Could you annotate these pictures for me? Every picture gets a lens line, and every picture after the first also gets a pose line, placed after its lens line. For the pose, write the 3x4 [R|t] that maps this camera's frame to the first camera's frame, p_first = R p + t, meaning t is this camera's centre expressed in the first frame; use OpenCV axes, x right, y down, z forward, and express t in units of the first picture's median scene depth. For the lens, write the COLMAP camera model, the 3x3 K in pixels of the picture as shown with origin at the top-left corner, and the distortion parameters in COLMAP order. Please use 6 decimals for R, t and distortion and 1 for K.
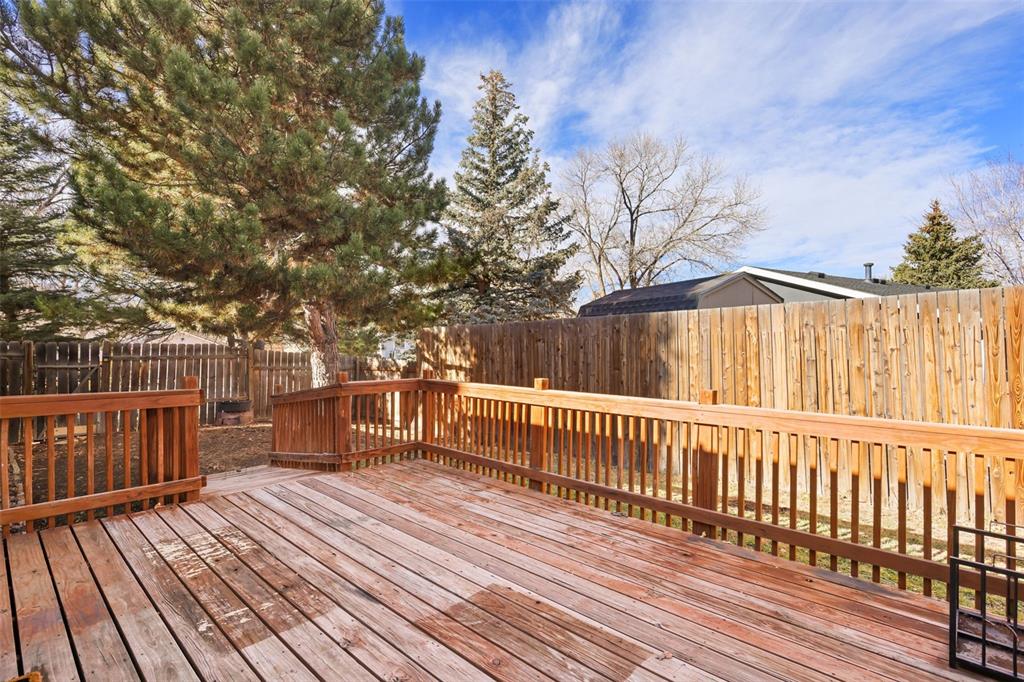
lens RADIAL K [[483.1, 0, 511.1], [0, 483.1, 342.7], [0, 0, 1]] dist [-0.001062, 0.000175]
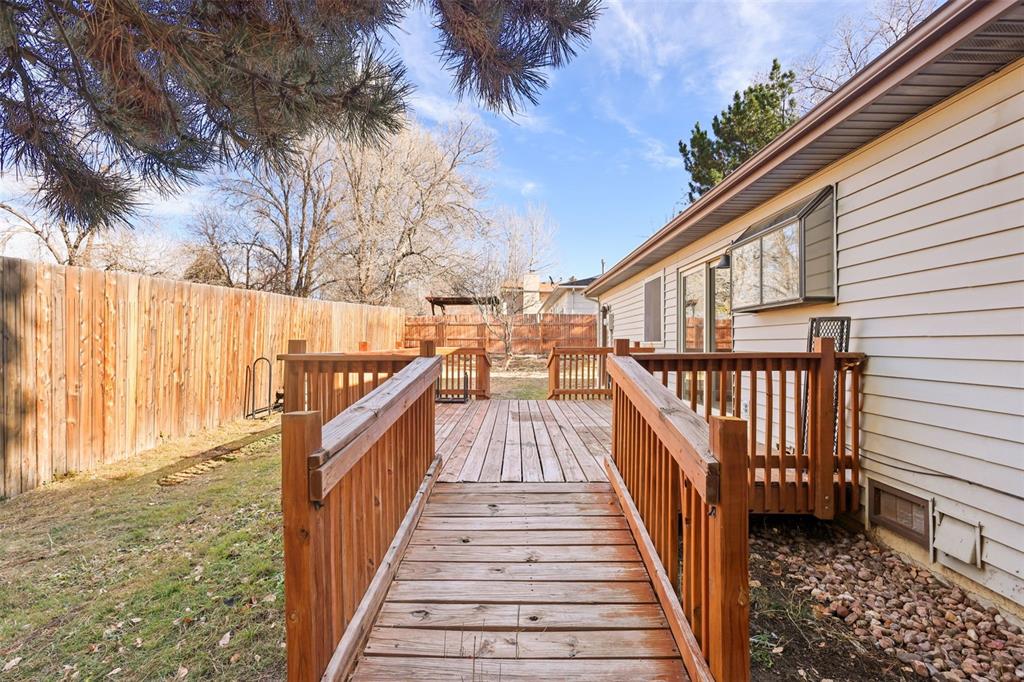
lens RADIAL K [[483.8, 0, 518.7], [0, 483.8, 336.7], [0, 0, 1]] dist [0.001244, 0.000173]
pose [[-0.678425, 0.000653, 0.734670, -0.807840], [-0.009339, 0.999911, -0.009513, 0.057044], [-0.734611, -0.013316, -0.678358, 1.184934]]
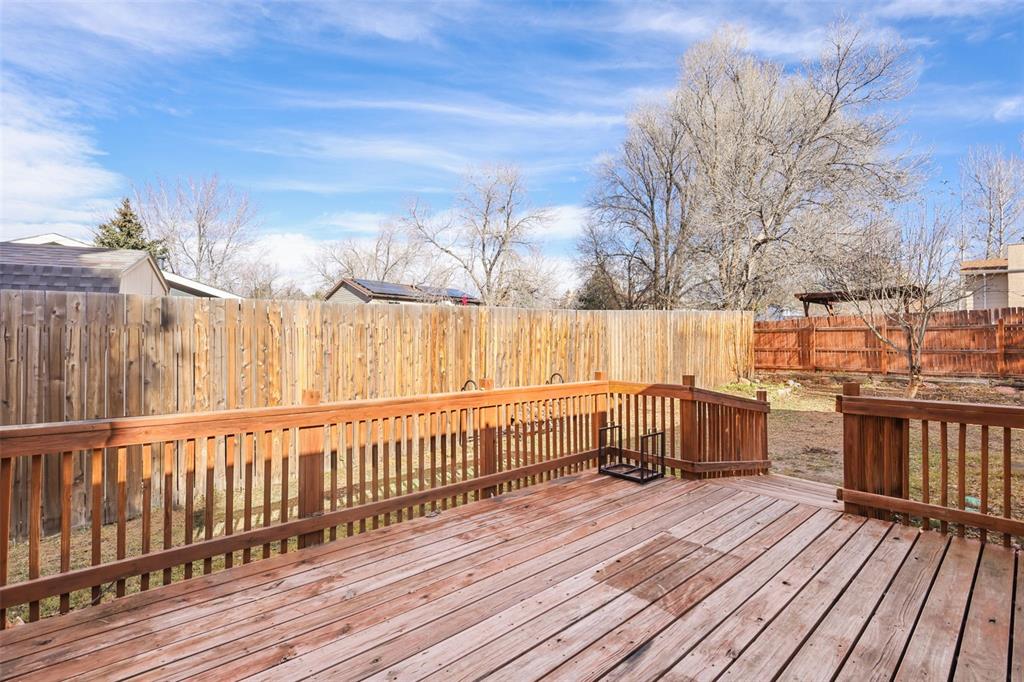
lens RADIAL K [[484.5, 0, 513.9], [0, 484.5, 331.6], [0, 0, 1]] dist [-0.000145, 0.000573]
pose [[0.076231, 0.016494, 0.996954, -0.495136], [-0.011165, 0.999815, -0.015688, -0.002561], [-0.997028, -0.009935, 0.076401, 0.498447]]
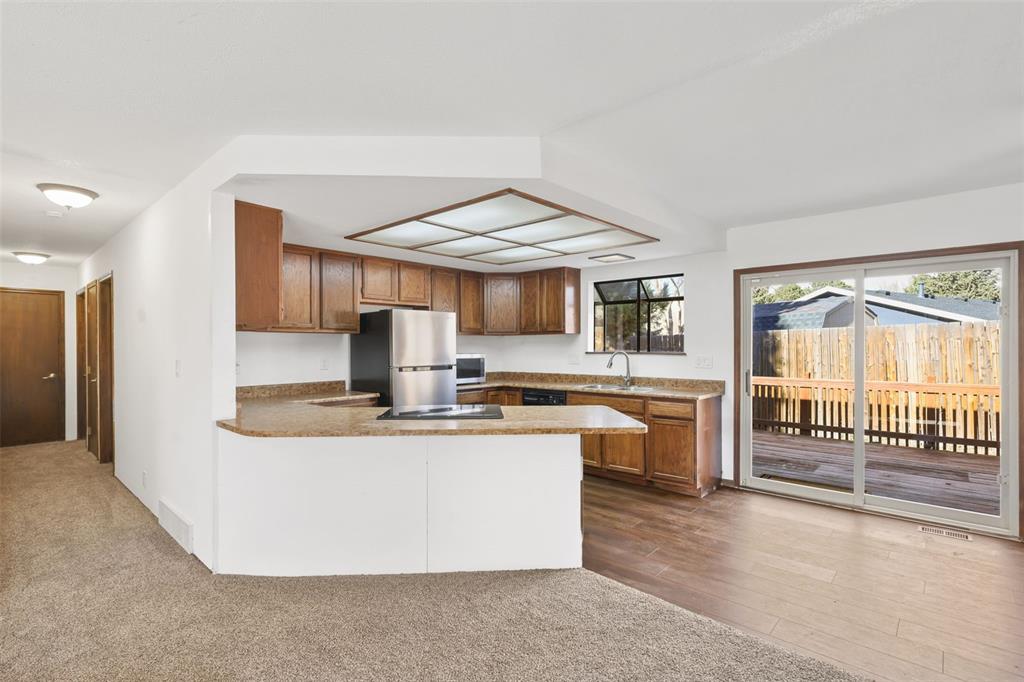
lens RADIAL K [[483.1, 0, 511.1], [0, 483.1, 342.7], [0, 0, 1]] dist [-0.001062, 0.000175]
pose [[0.999982, -0.005122, 0.003044, -0.782207], [0.005136, 0.999977, -0.004520, -0.021935], [-0.003020, 0.004535, 0.999985, -0.575379]]
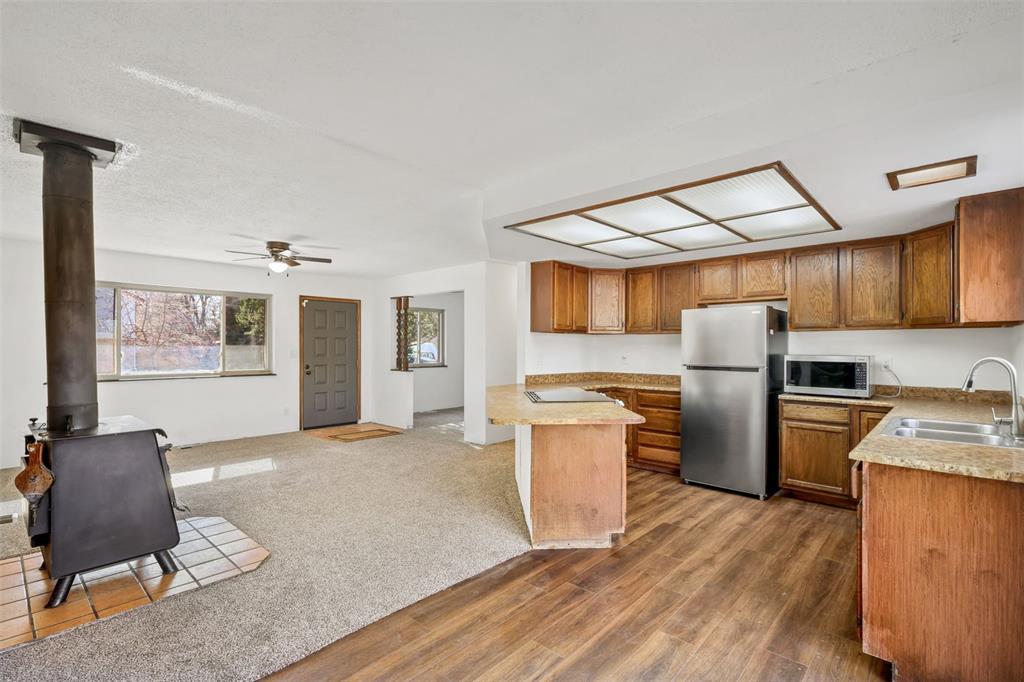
lens RADIAL K [[479.8, 0, 505.7], [0, 479.8, 337.9], [0, 0, 1]] dist [0.003192, 0.000413]
pose [[-0.012375, -0.017219, -0.999775, -0.150951], [-0.000069, 0.999852, -0.017220, -0.018527], [0.999923, -0.000144, -0.012375, -0.091336]]
